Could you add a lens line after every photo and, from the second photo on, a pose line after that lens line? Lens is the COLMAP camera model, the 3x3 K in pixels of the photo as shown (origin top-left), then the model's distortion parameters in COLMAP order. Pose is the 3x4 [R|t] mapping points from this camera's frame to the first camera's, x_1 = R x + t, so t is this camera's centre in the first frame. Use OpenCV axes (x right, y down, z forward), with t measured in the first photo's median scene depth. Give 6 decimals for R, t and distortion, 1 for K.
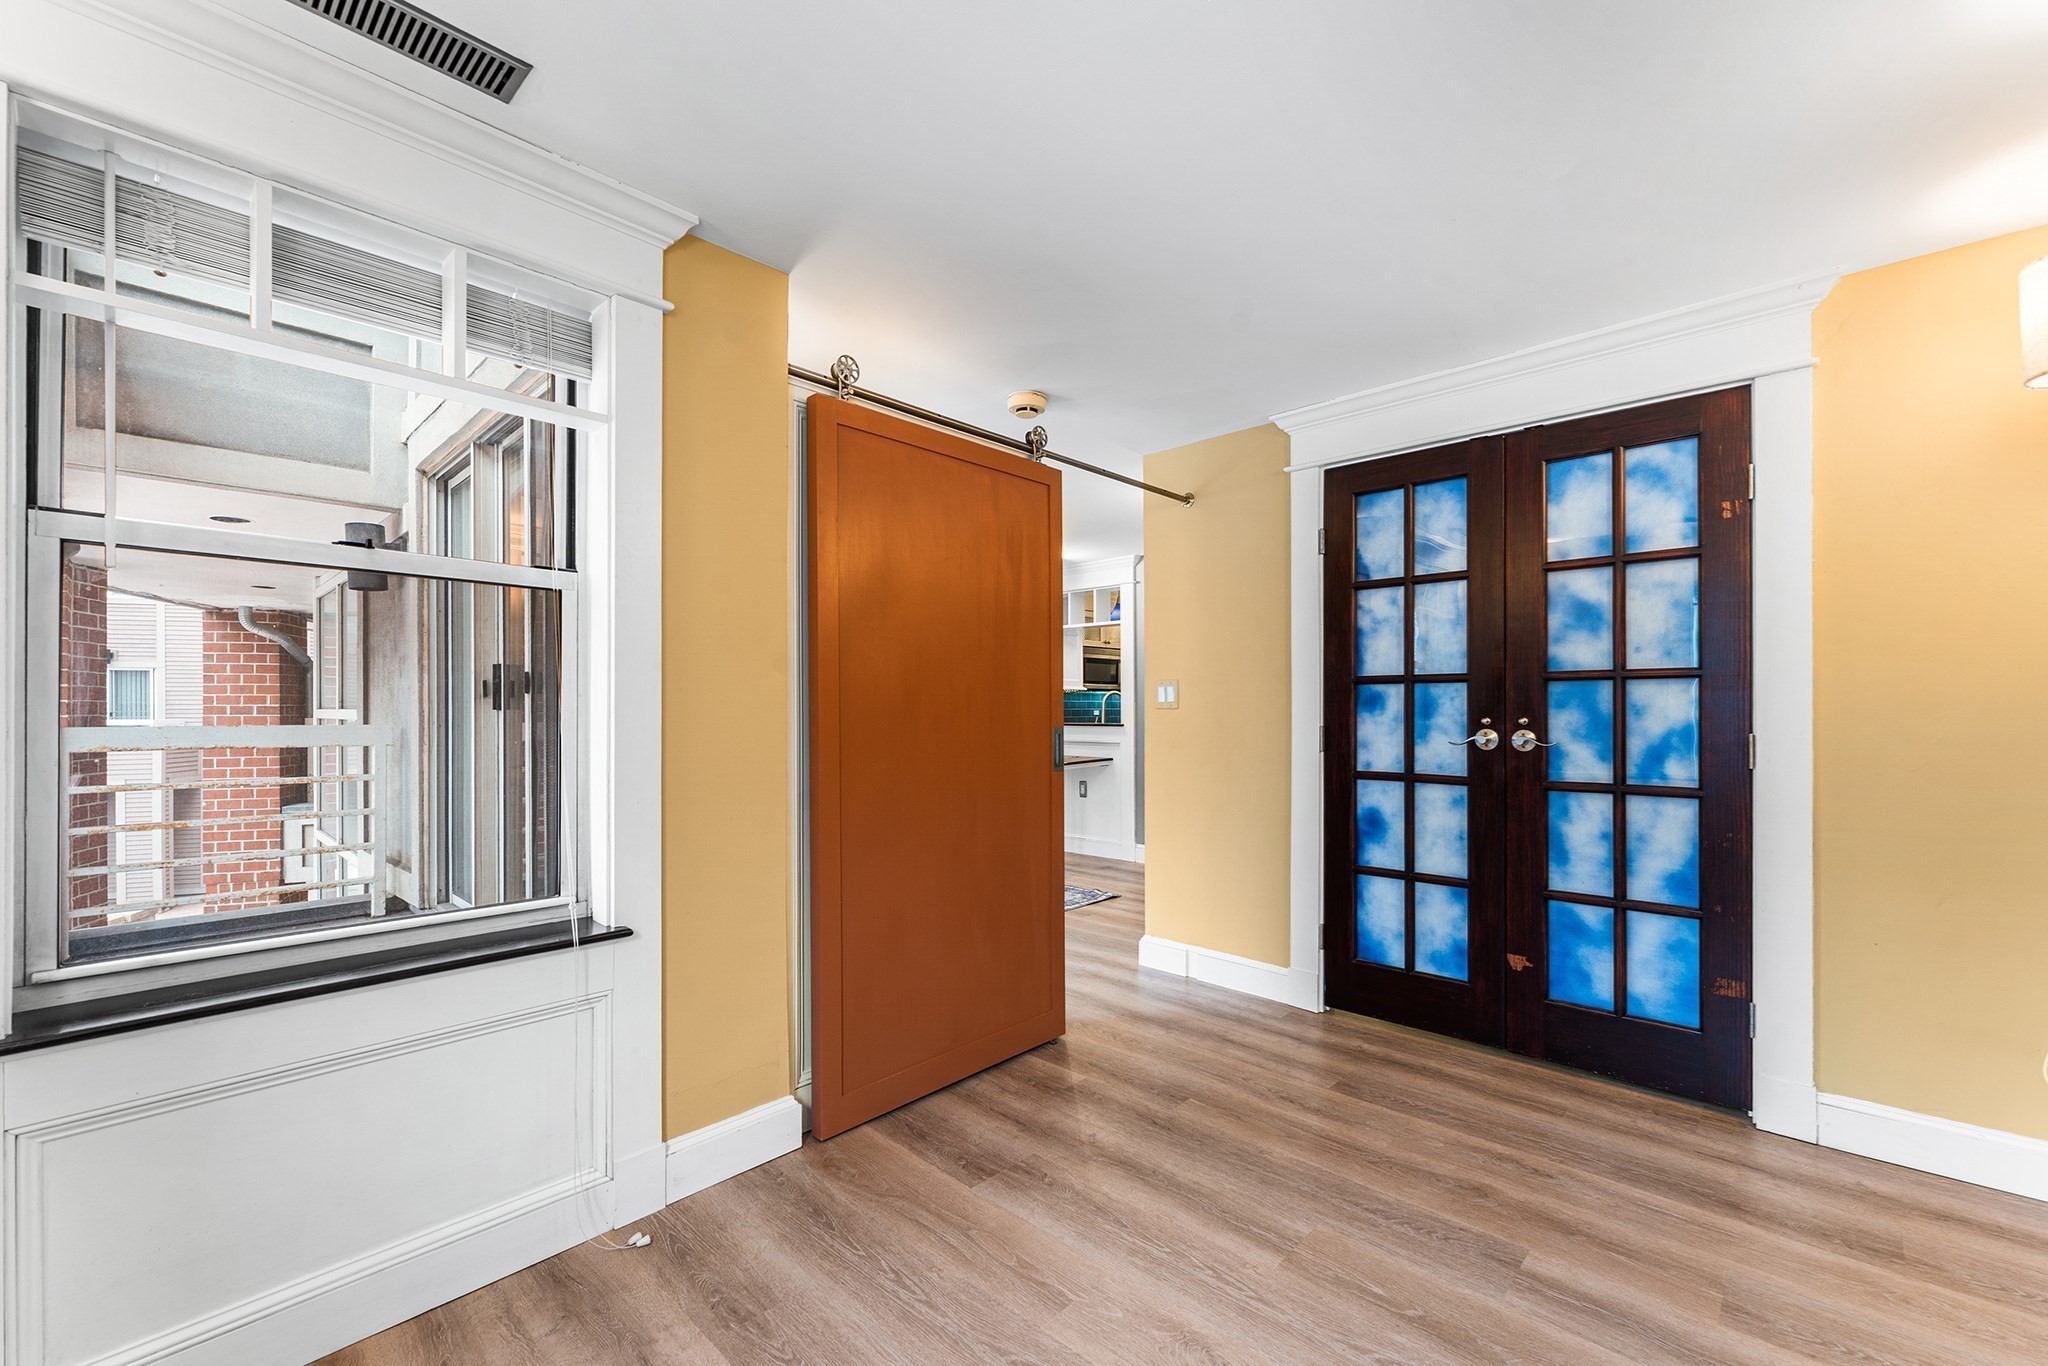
lens RADIAL K [[845.7, 0, 1023.0], [0, 845.7, 706.0], [0, 0, 1]] dist [-0.000307, -0.000005]
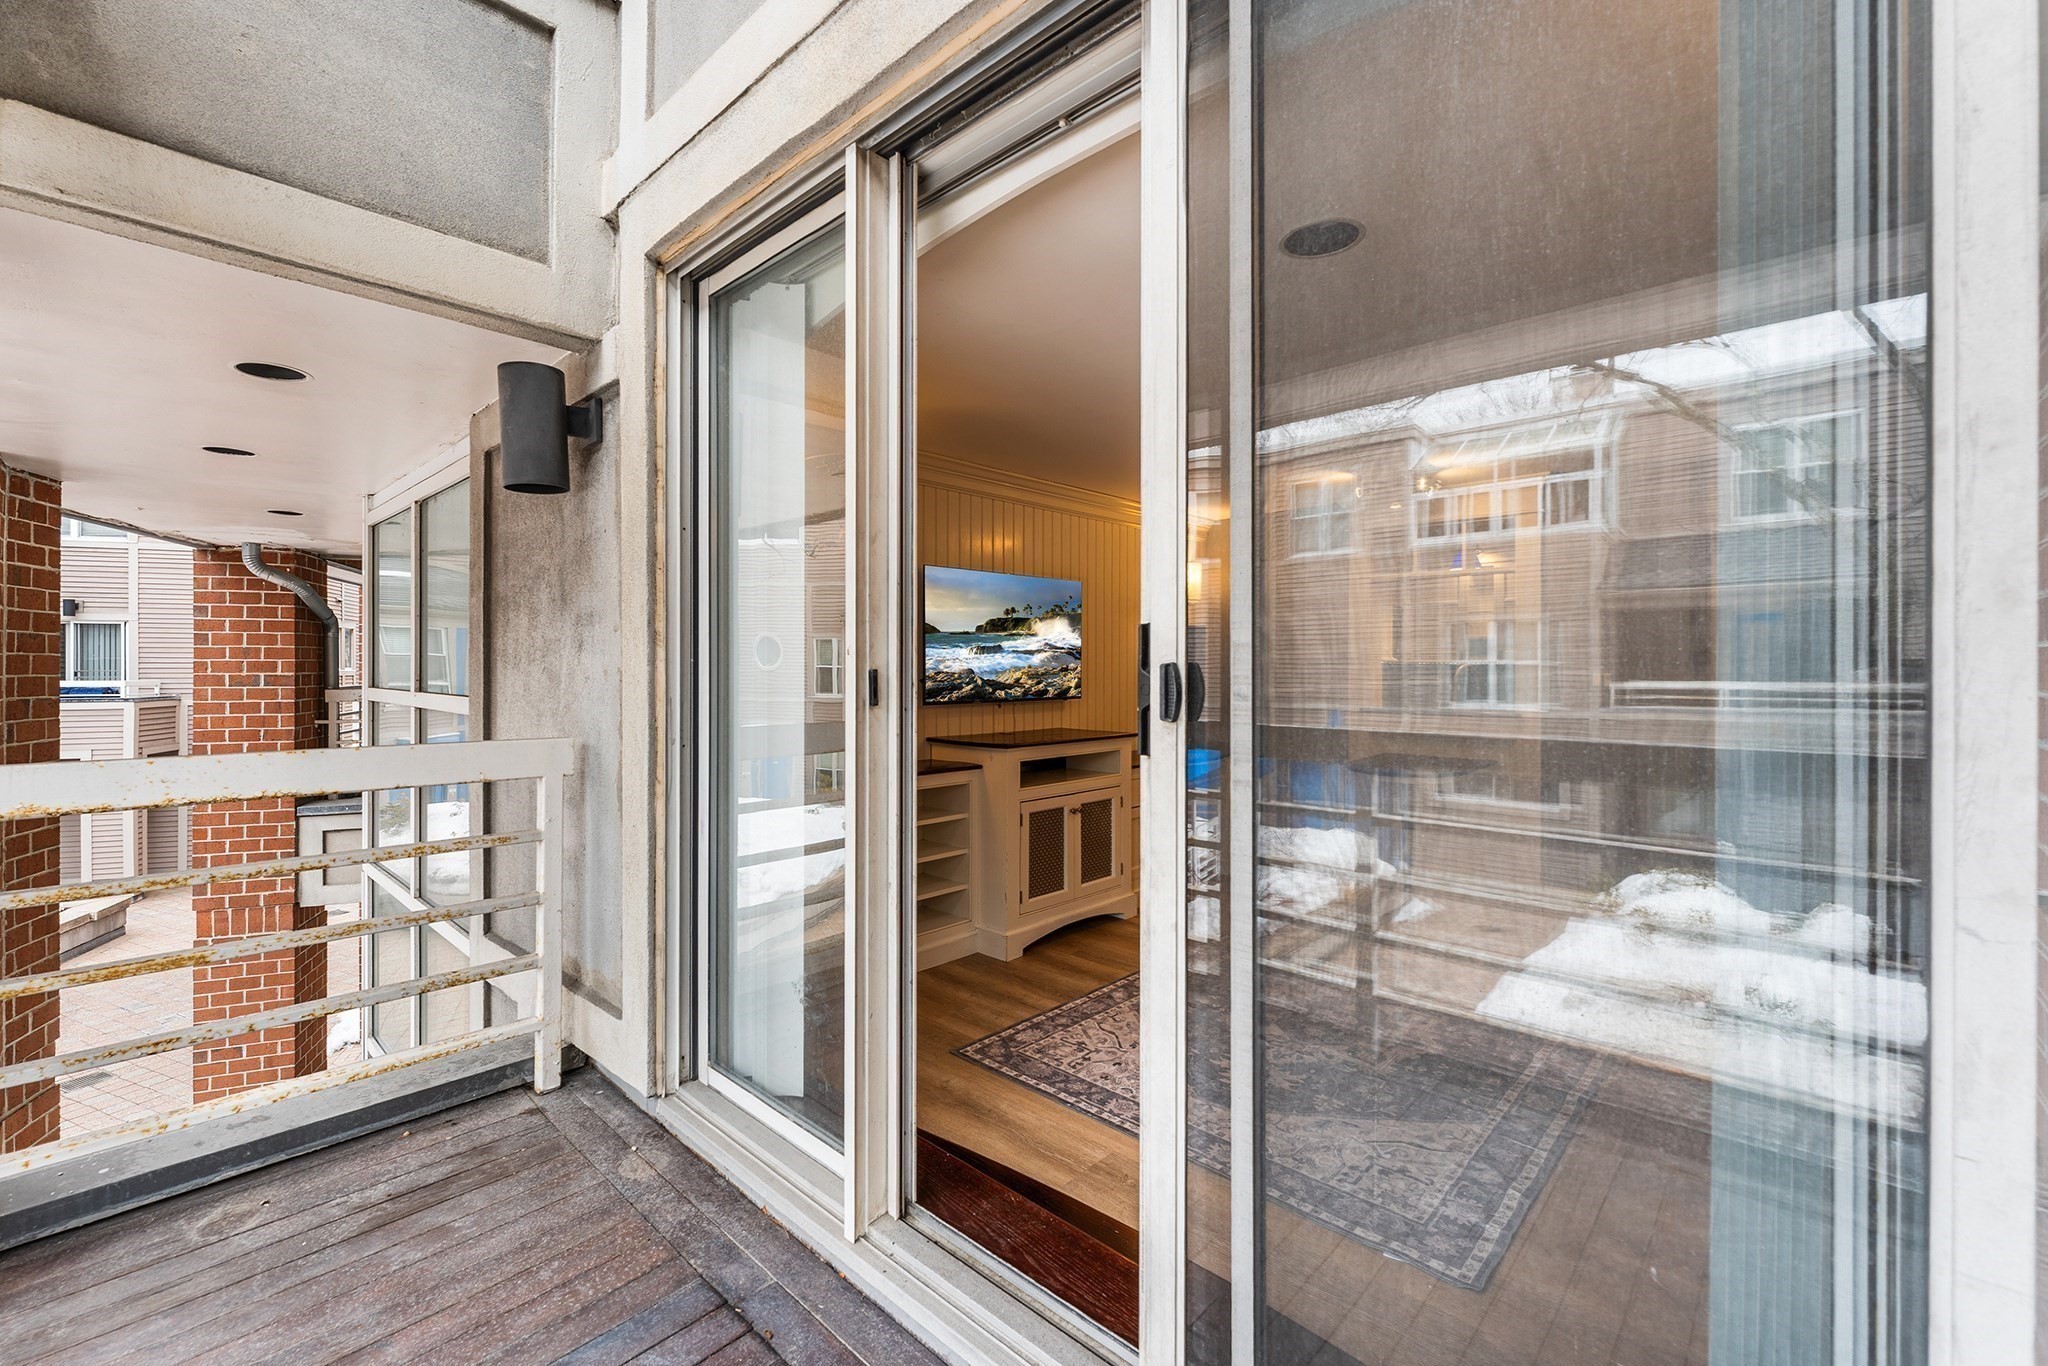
lens RADIAL K [[863.0, 0, 1026.1], [0, 863.0, 662.9], [0, 0, 1]] dist [0.001142, -0.000039]
pose [[0.999957, 0.004897, 0.007876, -0.681238], [-0.004899, 0.999988, 0.000243, -0.042339], [-0.007875, -0.000282, 0.999969, 0.652434]]
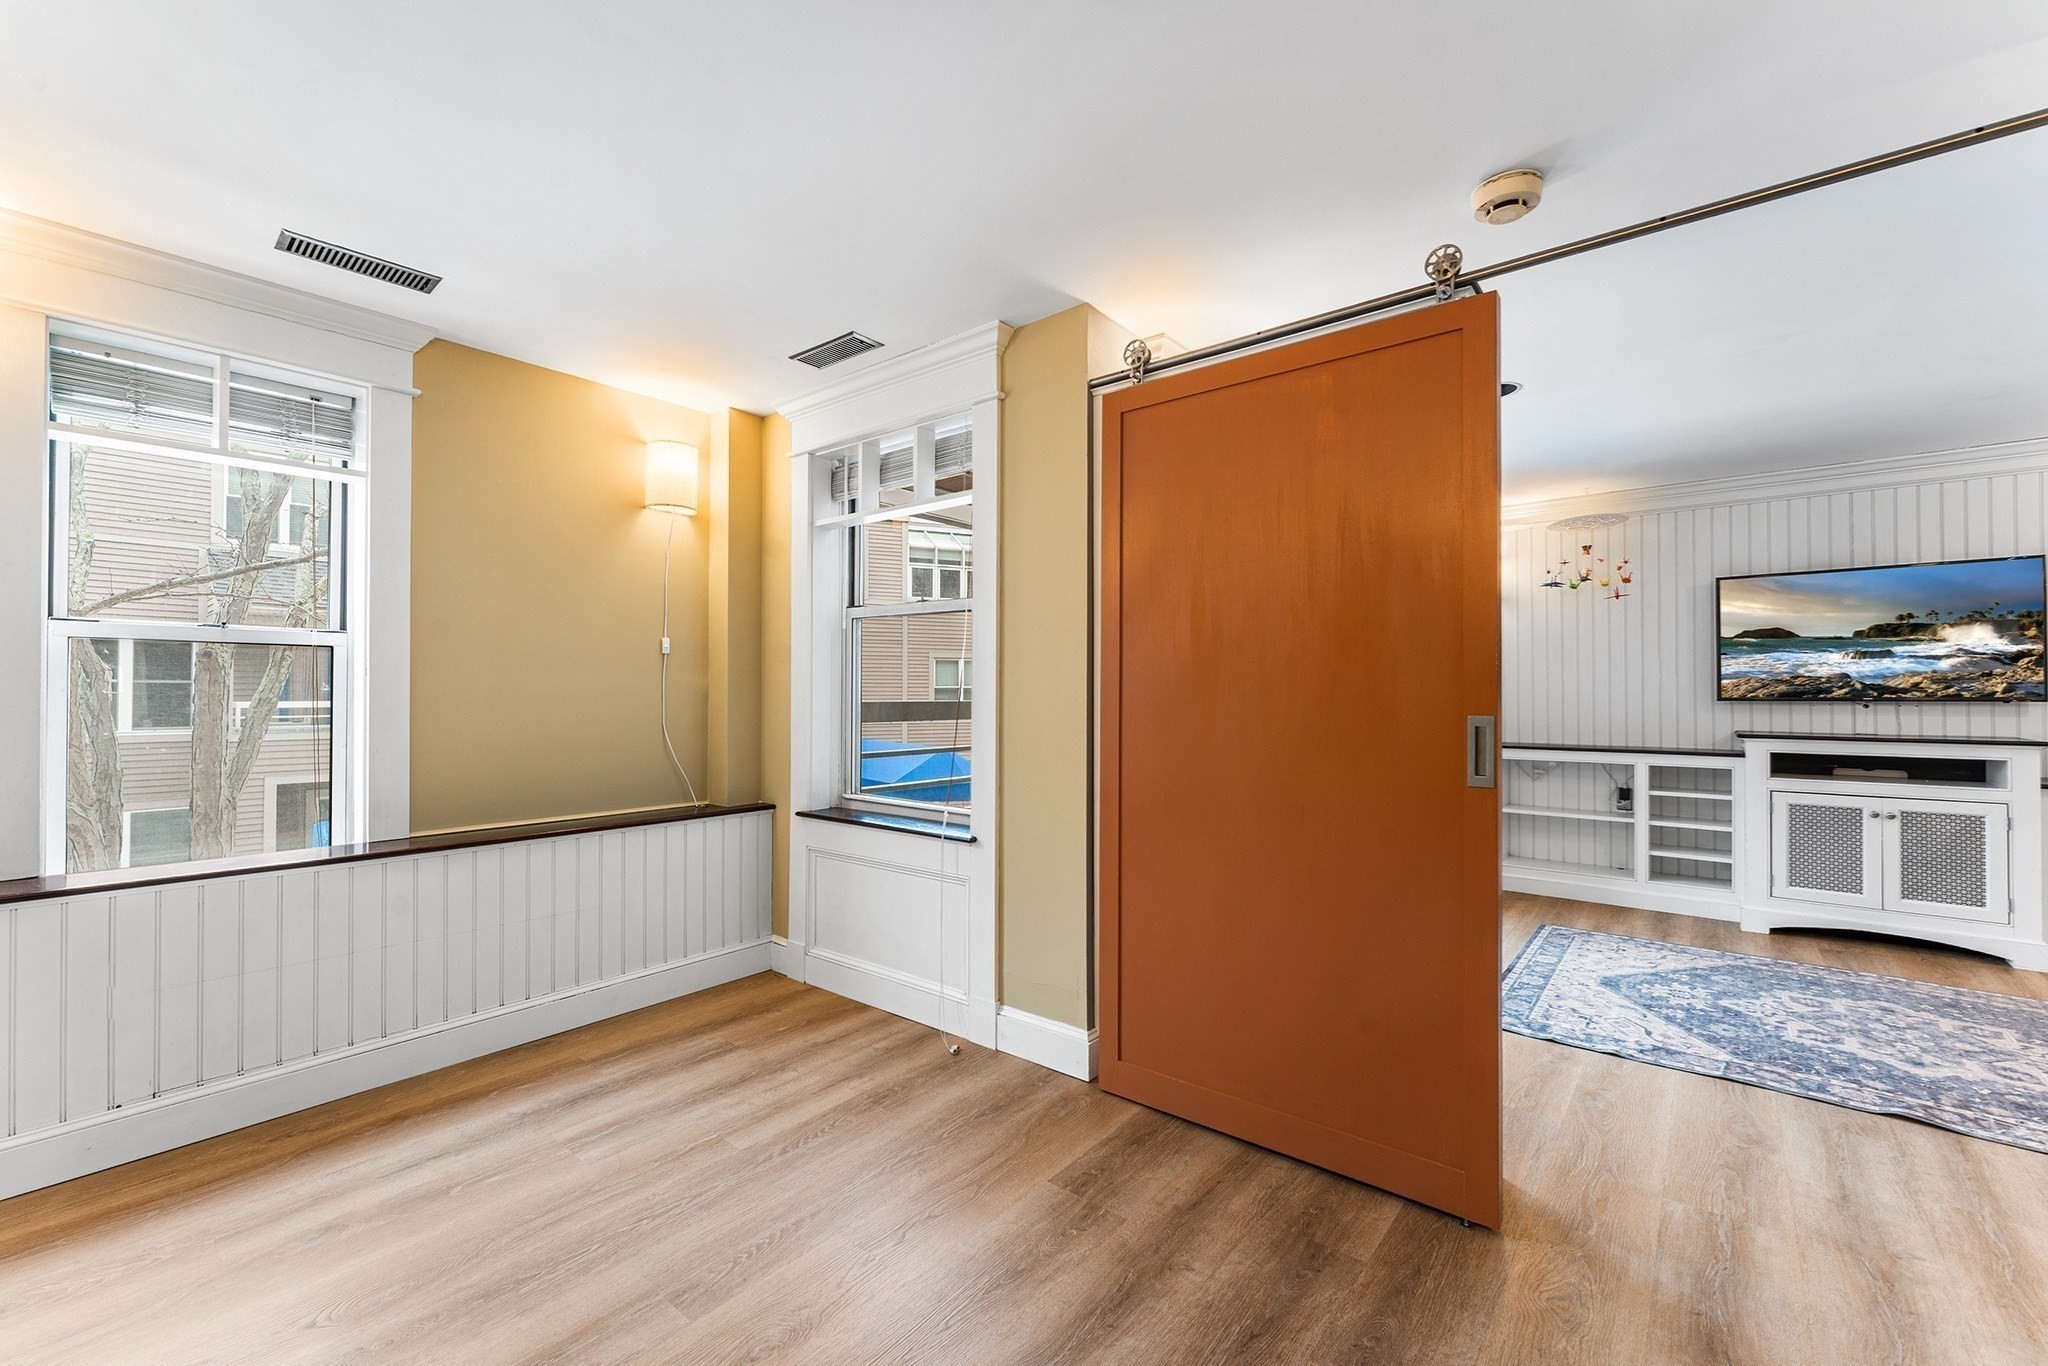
lens RADIAL K [[834.4, 0, 1024.0], [0, 834.4, 683.0], [0, 0, 1]] dist [-0.001027, 0.000111]
pose [[0.069756, -0.010755, -0.997506, 0.648914], [0.001687, 0.999942, -0.010664, 0.008602], [0.997563, -0.000939, 0.069770, 0.660408]]
